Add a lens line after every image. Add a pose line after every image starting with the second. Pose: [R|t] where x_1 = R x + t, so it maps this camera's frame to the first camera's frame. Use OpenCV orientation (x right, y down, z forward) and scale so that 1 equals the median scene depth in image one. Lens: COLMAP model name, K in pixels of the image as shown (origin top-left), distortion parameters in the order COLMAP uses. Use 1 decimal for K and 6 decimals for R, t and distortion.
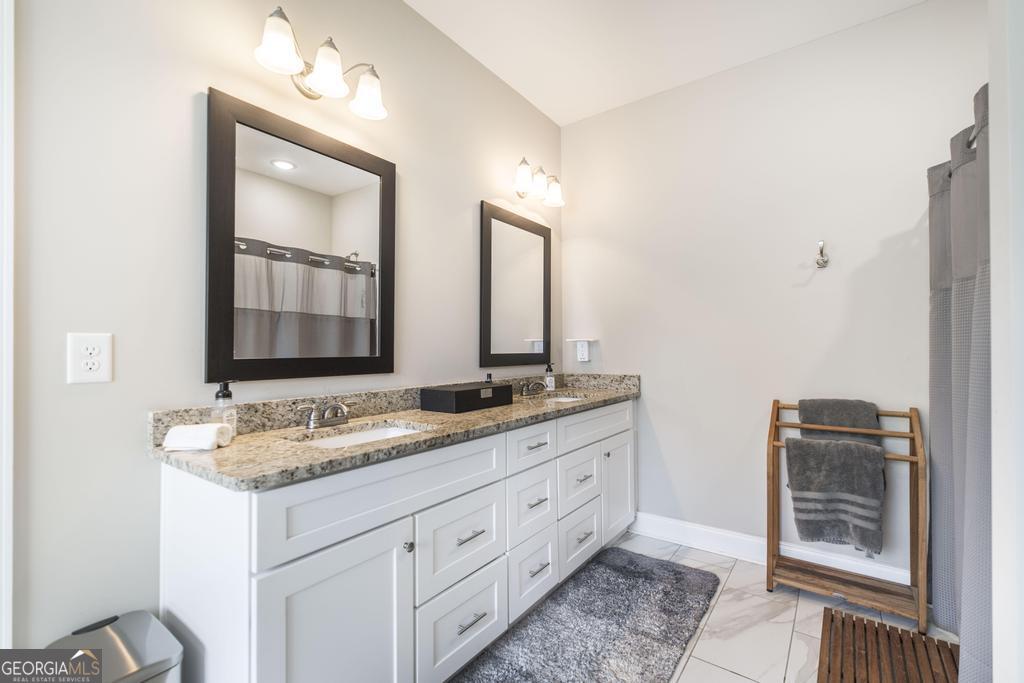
lens RADIAL K [[449.1, 0, 518.6], [0, 449.1, 343.9], [0, 0, 1]] dist [-0.001865, -0.000074]
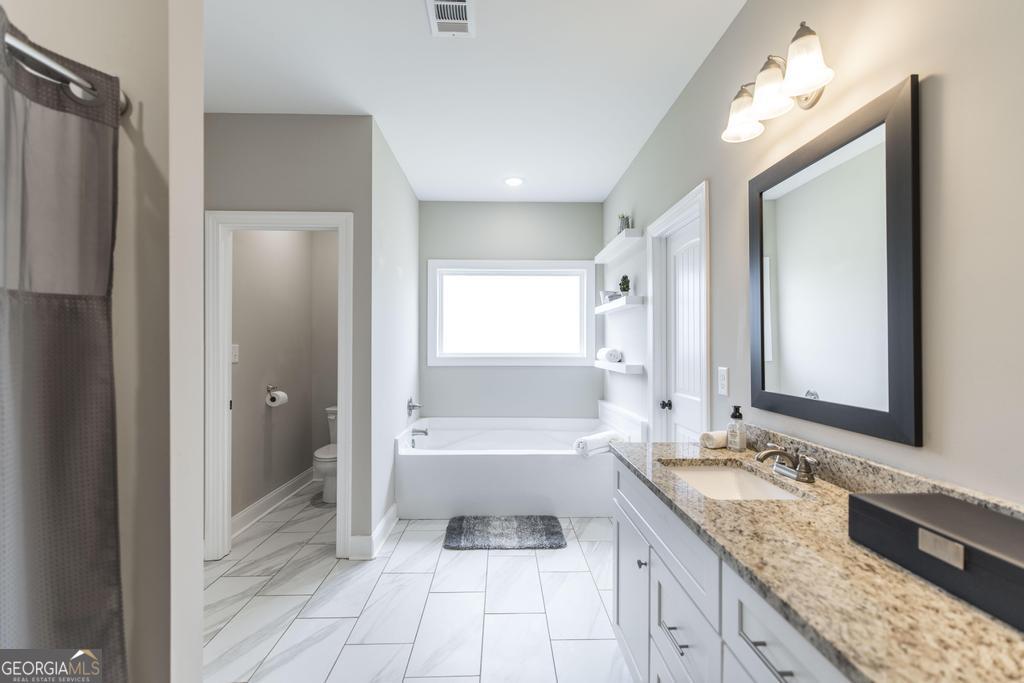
lens RADIAL K [[449.1, 0, 518.6], [0, 449.1, 343.9], [0, 0, 1]] dist [-0.001865, -0.000074]
pose [[-0.789187, 0.000758, -0.614152, 0.512029], [0.007859, 0.999930, -0.008865, -0.071116], [0.614103, -0.011823, -0.789138, 1.268661]]
